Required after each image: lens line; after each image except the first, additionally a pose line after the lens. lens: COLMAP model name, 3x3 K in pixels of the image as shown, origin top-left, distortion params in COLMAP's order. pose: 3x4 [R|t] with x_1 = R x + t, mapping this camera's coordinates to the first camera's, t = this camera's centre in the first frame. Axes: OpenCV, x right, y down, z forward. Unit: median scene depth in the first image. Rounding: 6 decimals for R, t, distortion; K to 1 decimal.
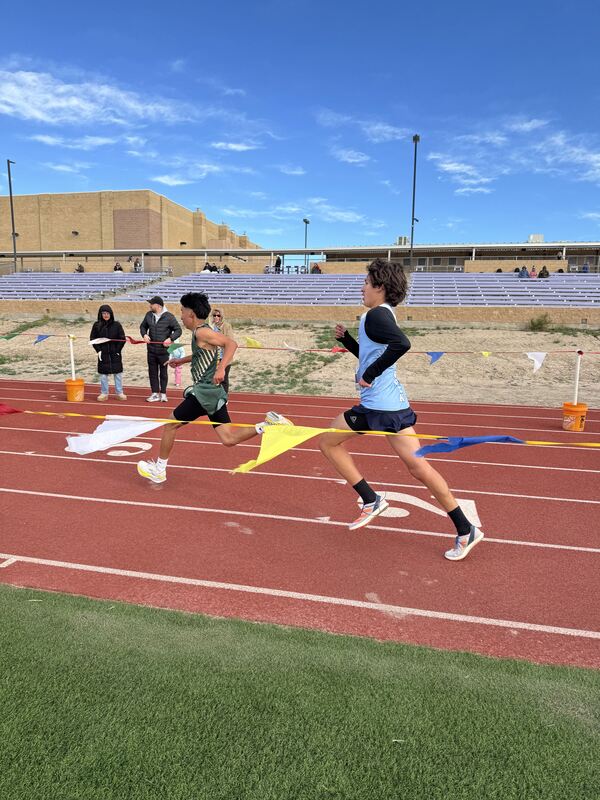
lens RADIAL K [[556.4, 0, 300.0], [0, 556.4, 400.0], [0, 0, 1]] dist [0.032019, -0.069513]
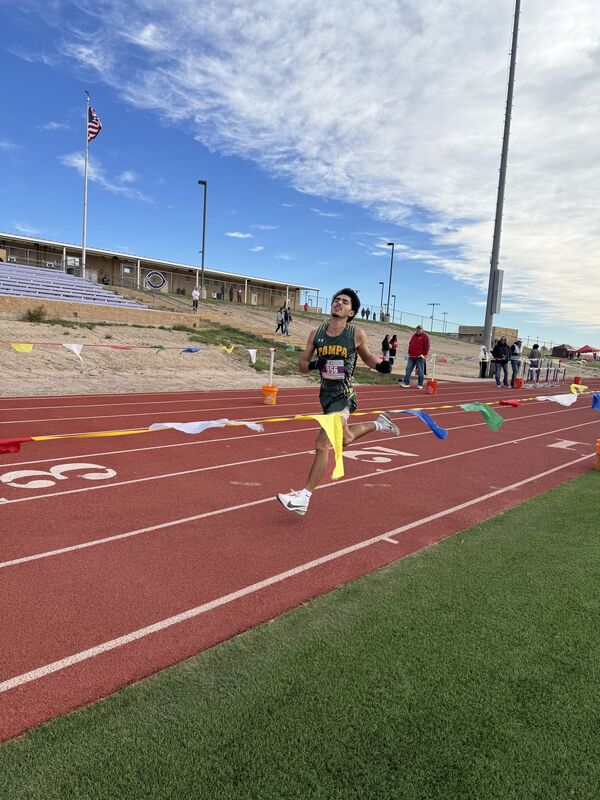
lens RADIAL K [[556.4, 0, 300.0], [0, 556.4, 400.0], [0, 0, 1]] dist [0.032019, -0.069513]
pose [[0.478030, -0.083932, 0.874324, -0.192760], [0.063539, 0.996120, 0.060885, -0.010365], [-0.876042, 0.026448, 0.481509, 0.070543]]
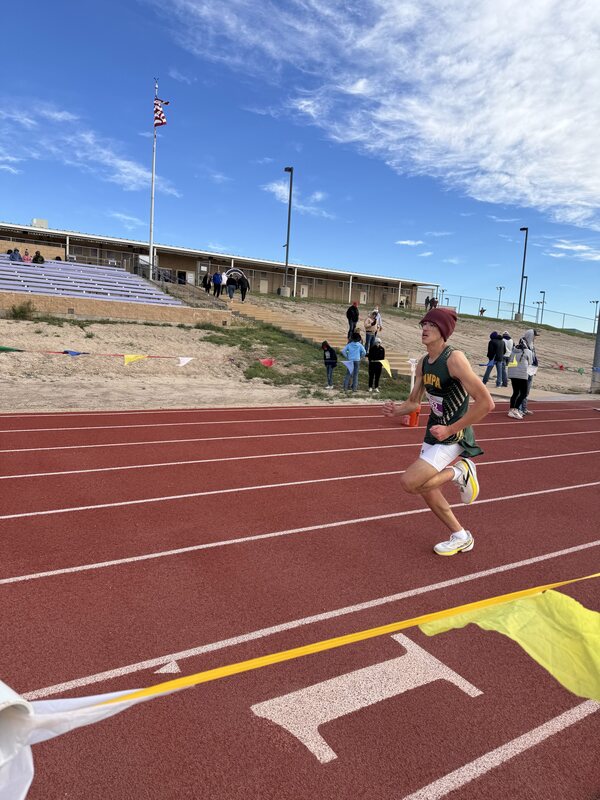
lens RADIAL K [[541.5, 0, 300.0], [0, 541.5, 400.0], [0, 0, 1]] dist [0.003289, -0.000162]
pose [[0.709611, -0.062674, 0.701801, 0.094377], [0.047363, 0.998026, 0.041238, -0.005999], [-0.703000, 0.003977, 0.711178, 0.042467]]
